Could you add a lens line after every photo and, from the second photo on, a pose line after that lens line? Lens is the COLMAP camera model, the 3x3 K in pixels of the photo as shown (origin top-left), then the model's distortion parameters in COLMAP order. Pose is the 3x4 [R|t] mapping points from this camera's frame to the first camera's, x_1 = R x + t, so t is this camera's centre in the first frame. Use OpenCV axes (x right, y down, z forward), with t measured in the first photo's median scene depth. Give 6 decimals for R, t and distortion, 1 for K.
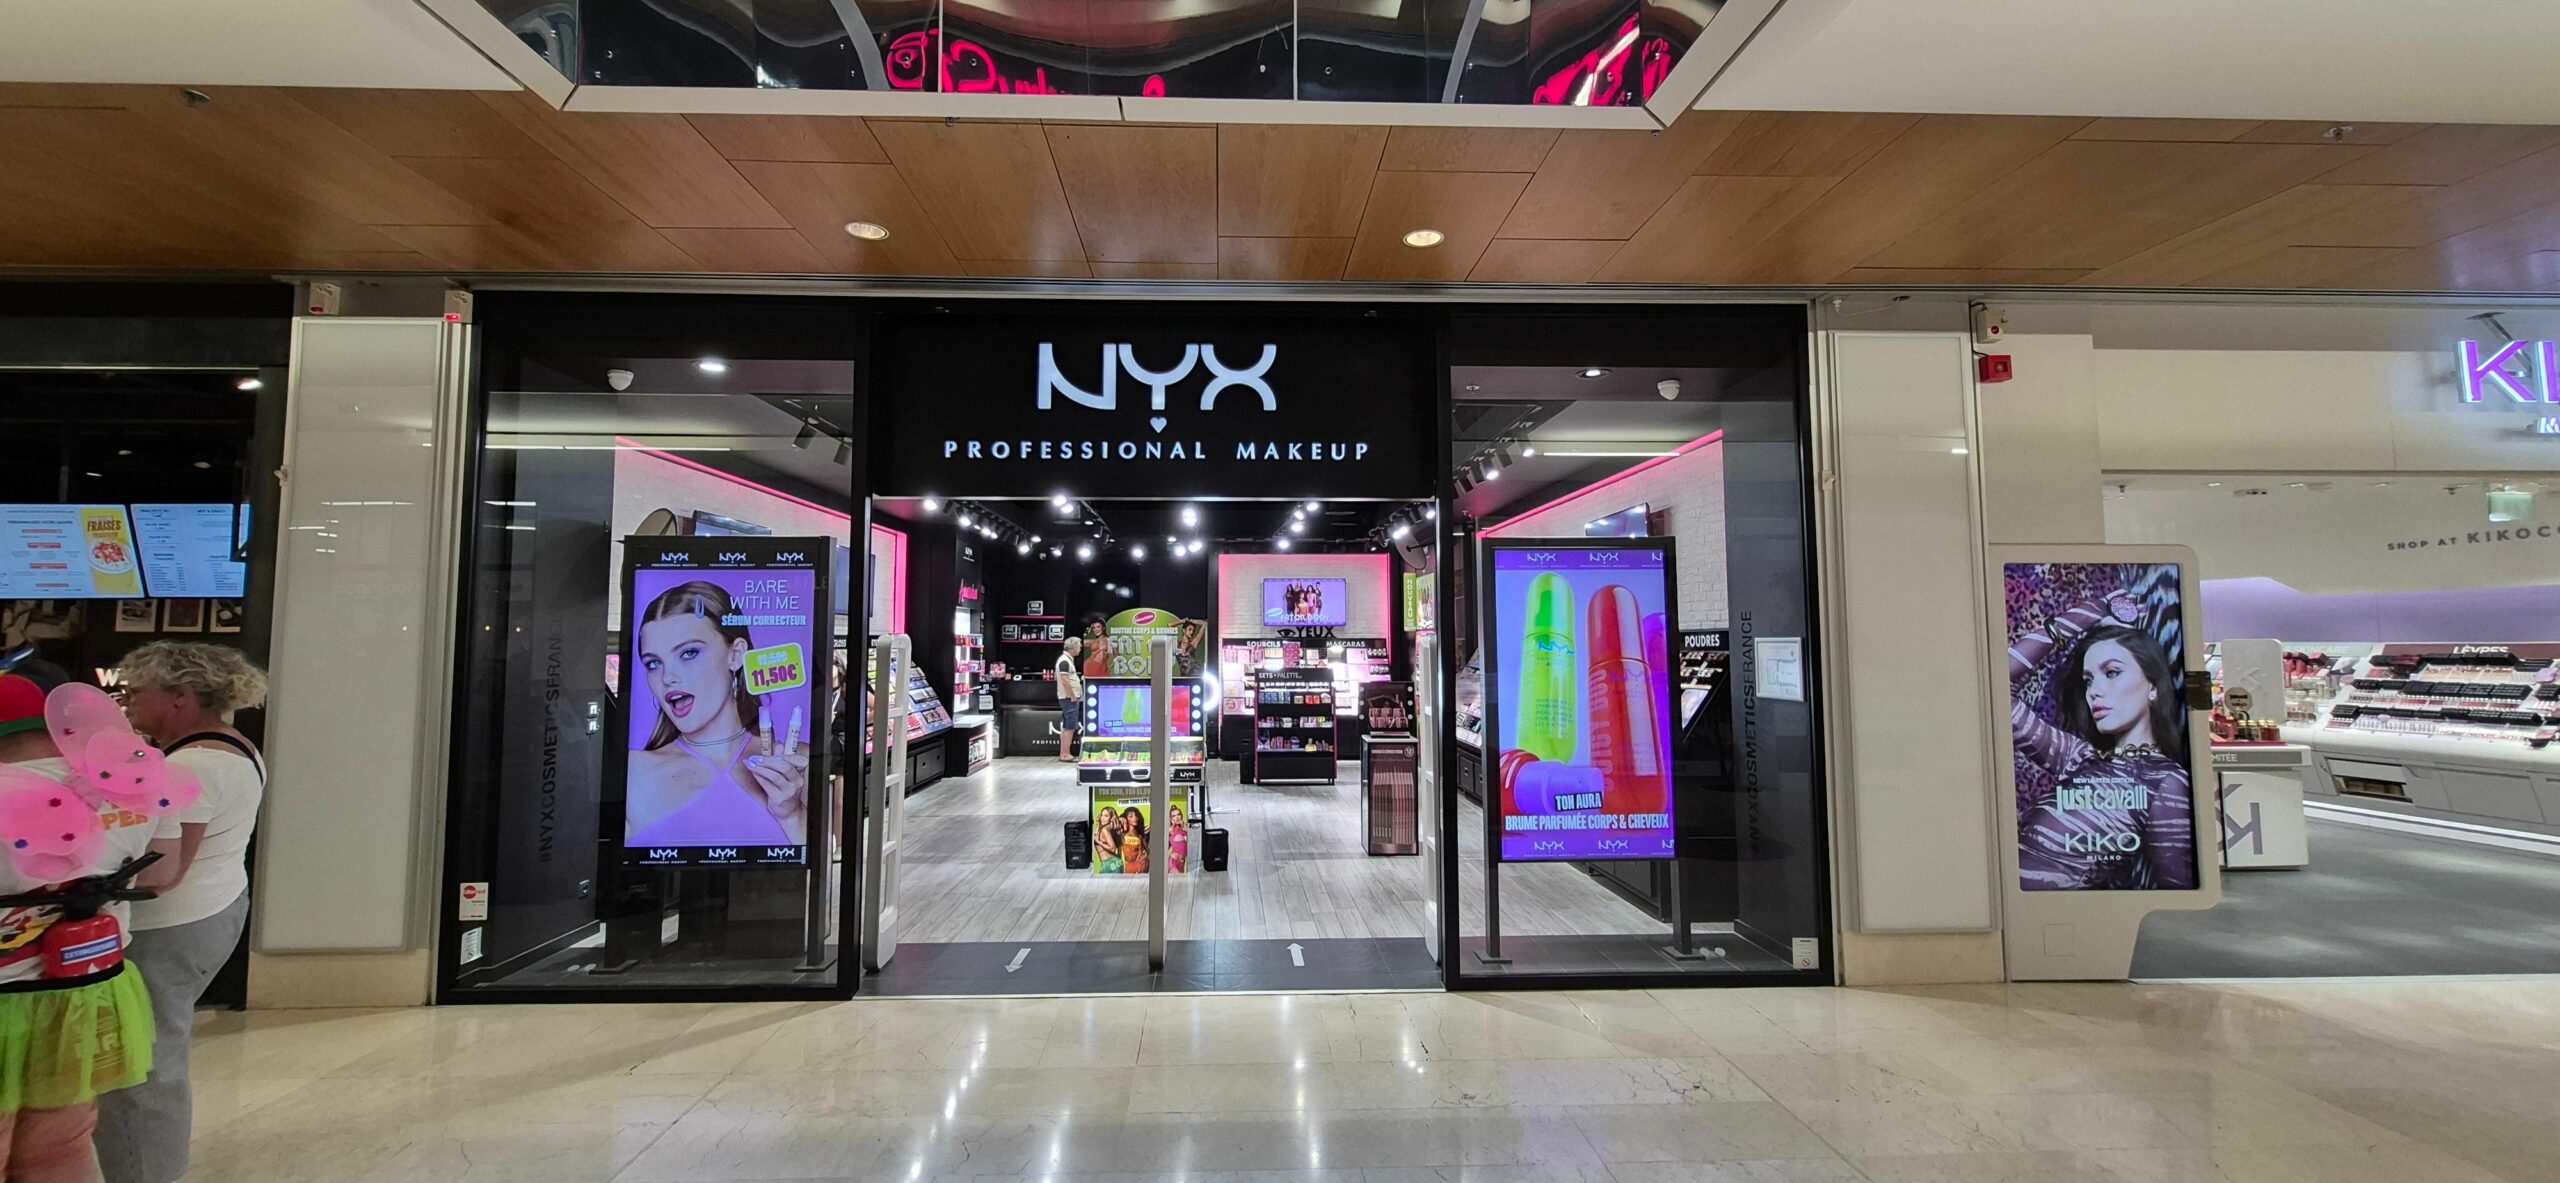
lens RADIAL K [[958.5, 0, 1280.0], [0, 958.5, 591.5], [0, 0, 1]] dist [0.001450, 0.000127]
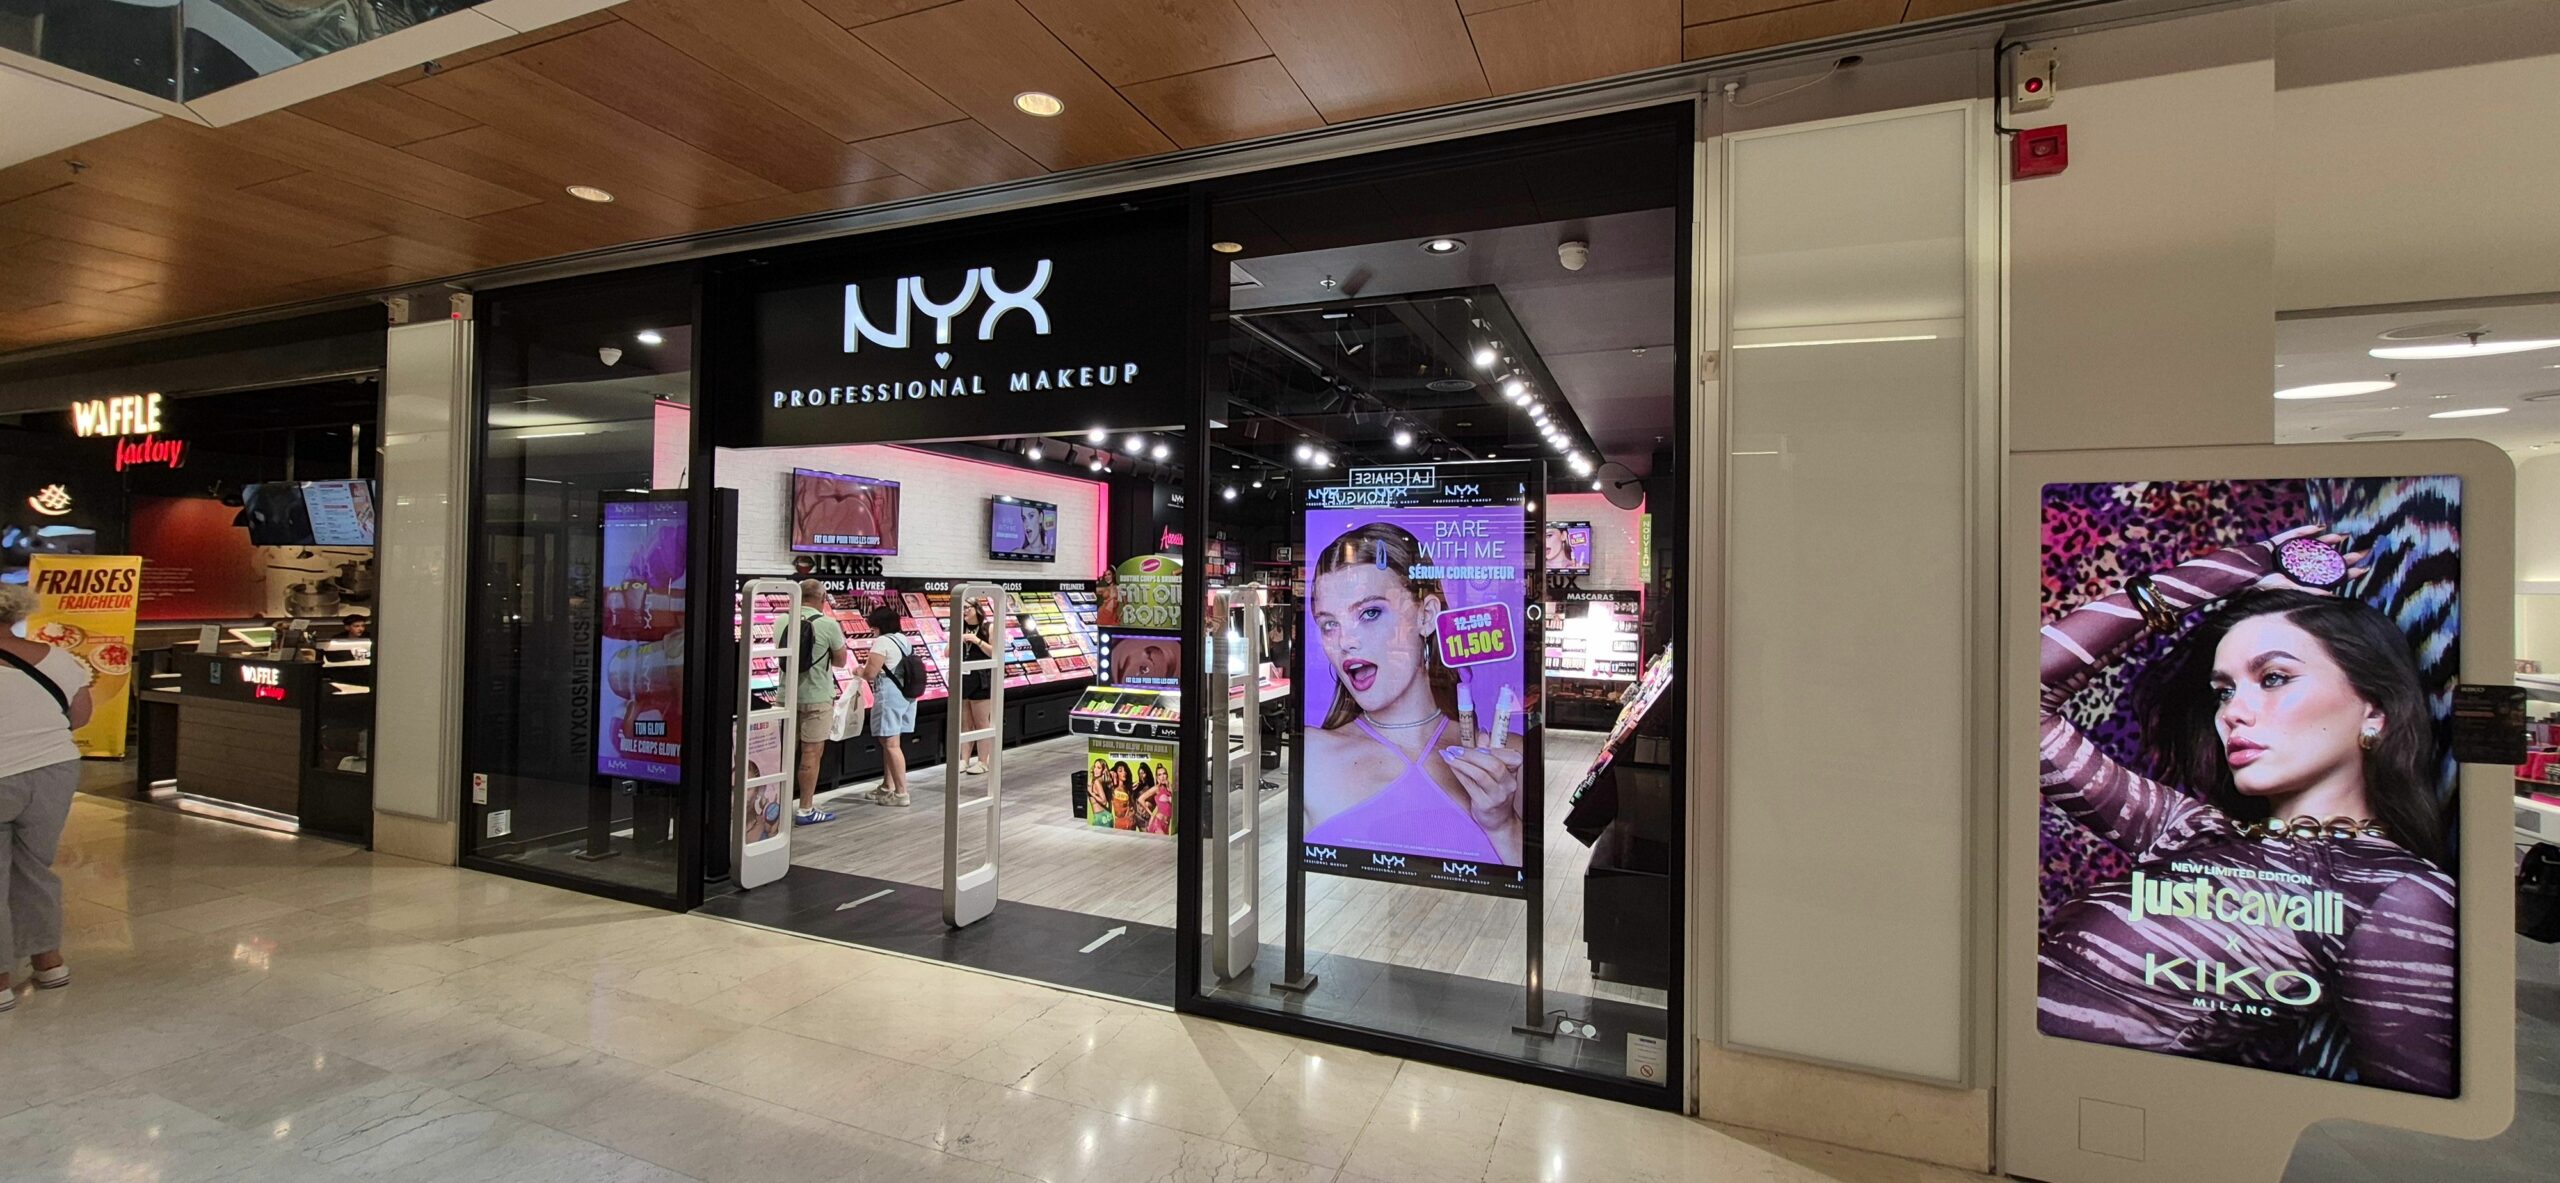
lens RADIAL K [[987.4, 0, 1203.4], [0, 987.4, 573.4], [0, 0, 1]] dist [0.009487, 0.000264]
pose [[0.909627, 0.011335, -0.415272, 0.539068], [0.003844, 0.999355, 0.035698, 0.002030], [0.415409, -0.034068, 0.908997, 0.226432]]
